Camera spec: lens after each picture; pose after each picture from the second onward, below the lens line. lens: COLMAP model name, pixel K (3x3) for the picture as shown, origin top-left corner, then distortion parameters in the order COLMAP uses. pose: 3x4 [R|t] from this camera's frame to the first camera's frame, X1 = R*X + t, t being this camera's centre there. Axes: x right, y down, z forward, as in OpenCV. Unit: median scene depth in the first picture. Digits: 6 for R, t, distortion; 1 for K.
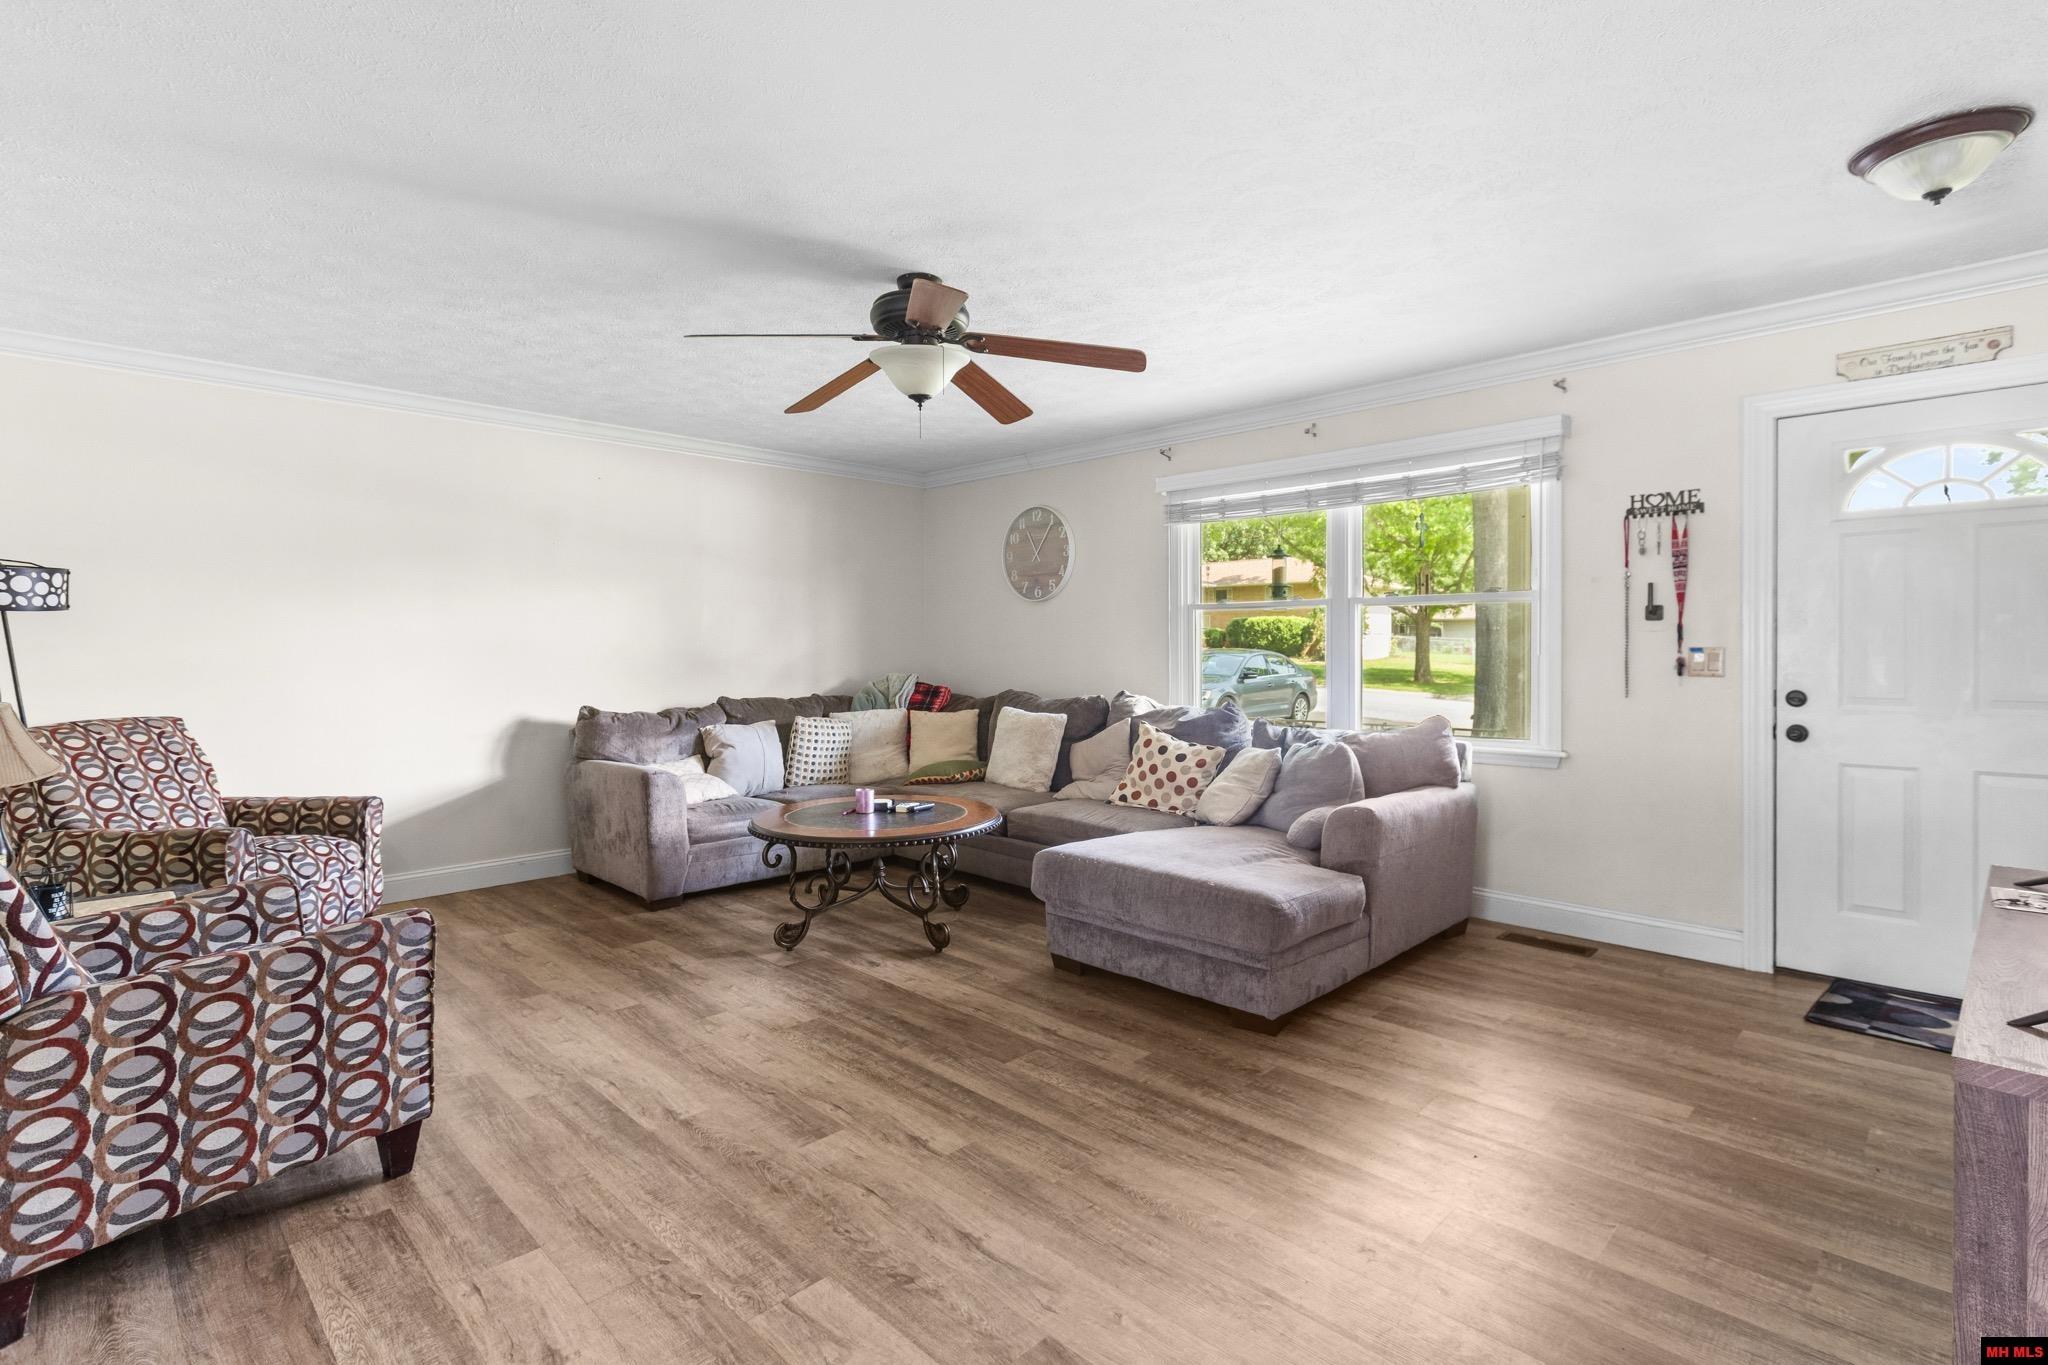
lens RADIAL K [[987.3, 0, 1024.9], [0, 987.3, 664.0], [0, 0, 1]] dist [-0.000524, -0.001895]
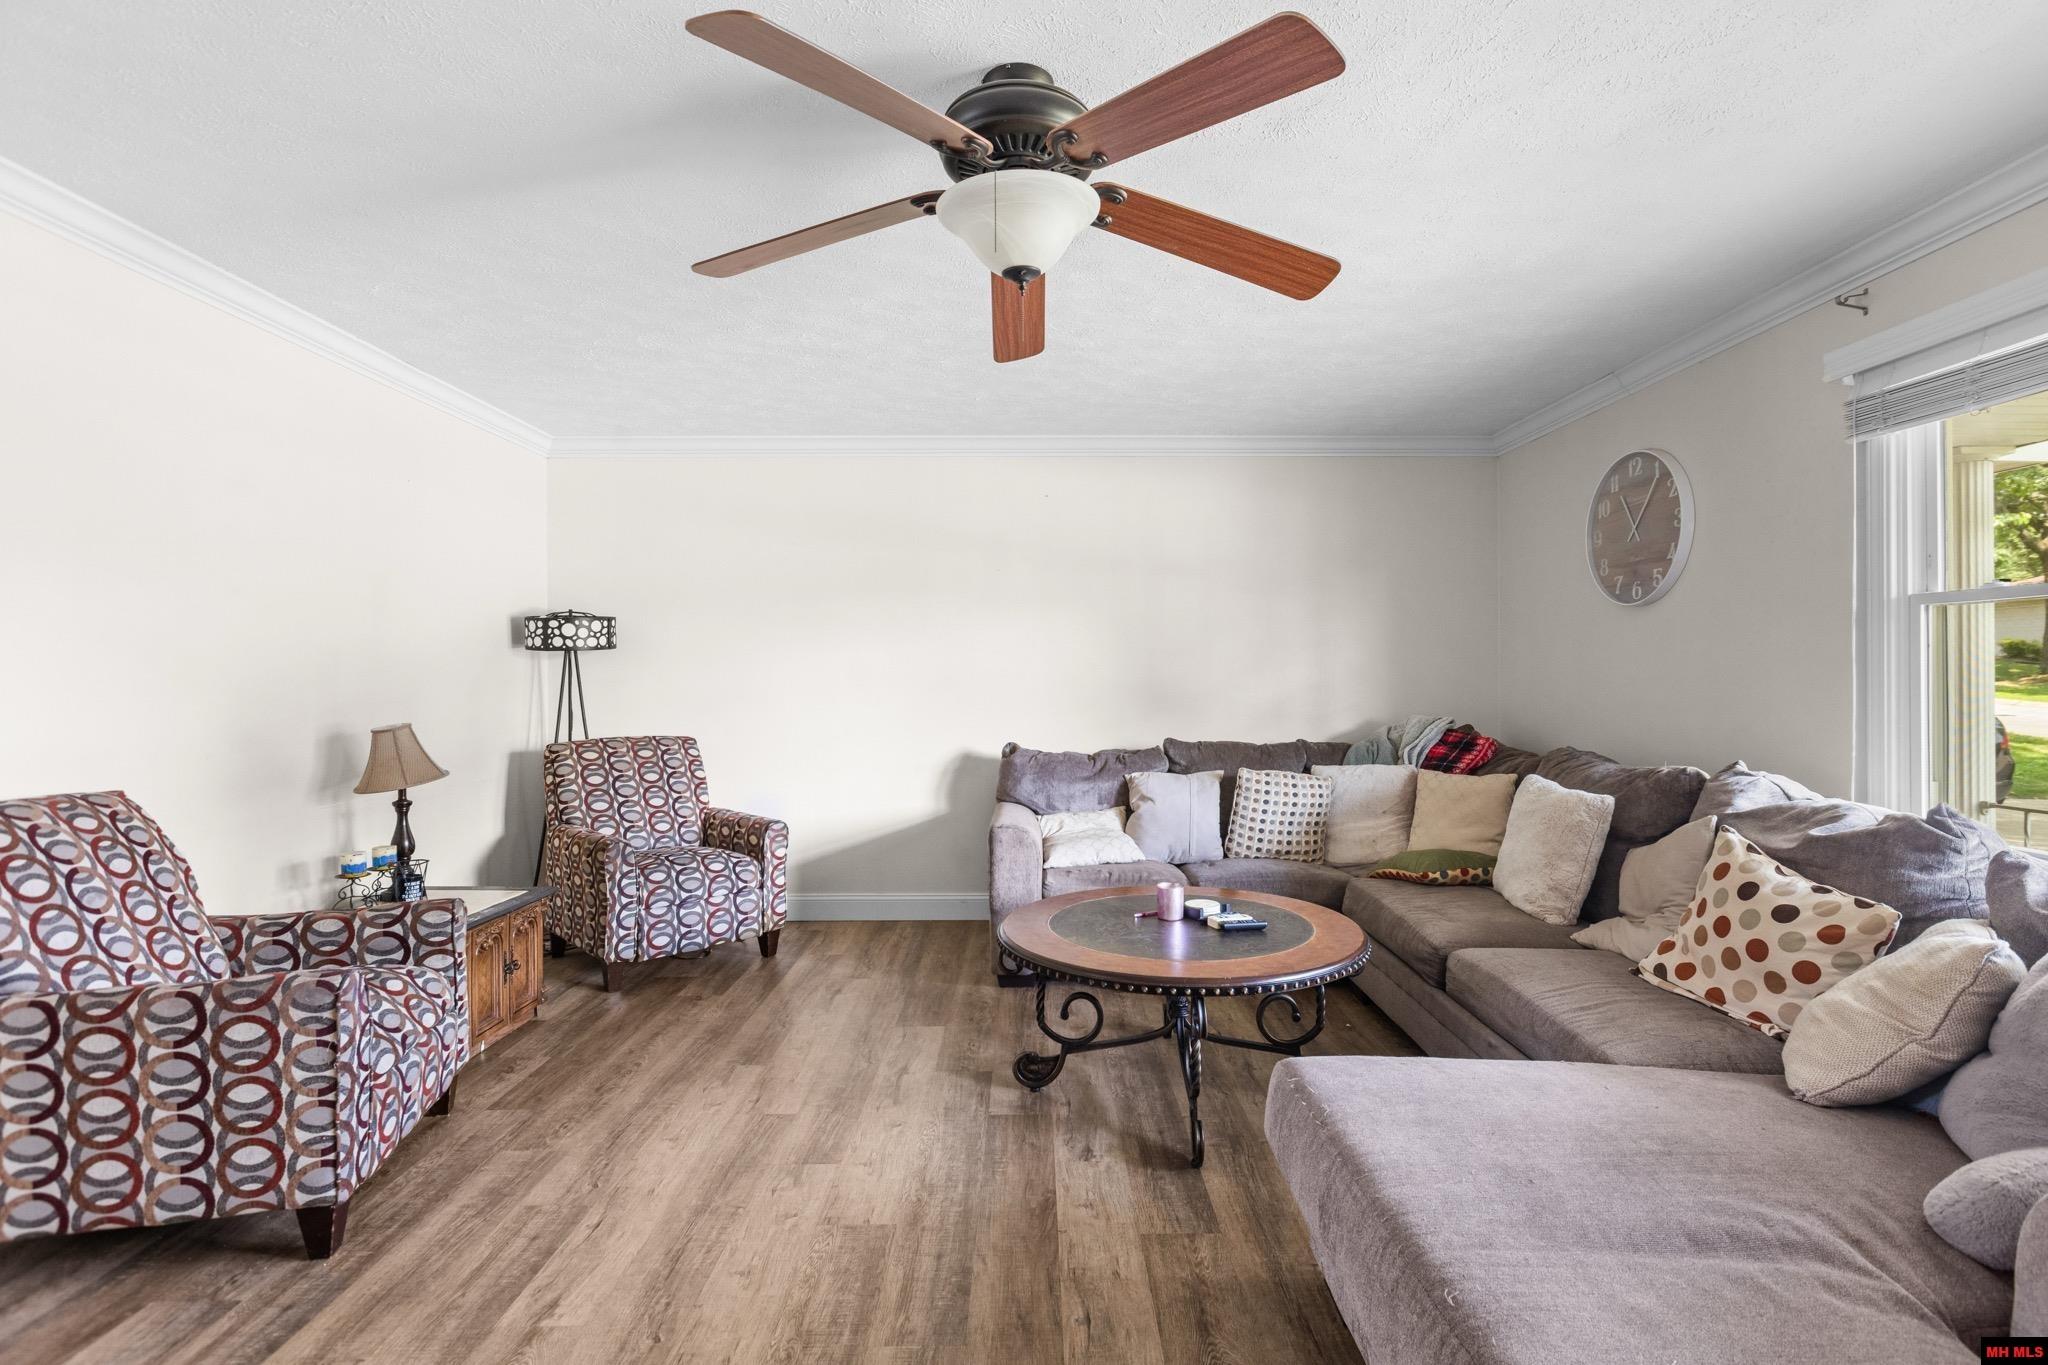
lens RADIAL K [[955.9, 0, 1028.4], [0, 955.9, 690.8], [0, 0, 1]] dist [-0.006122, -0.001862]
pose [[0.707720, 0.009718, -0.706426, 0.222550], [-0.013114, 0.999914, 0.000617, -0.007708], [0.706371, 0.008827, 0.707787, 0.418506]]
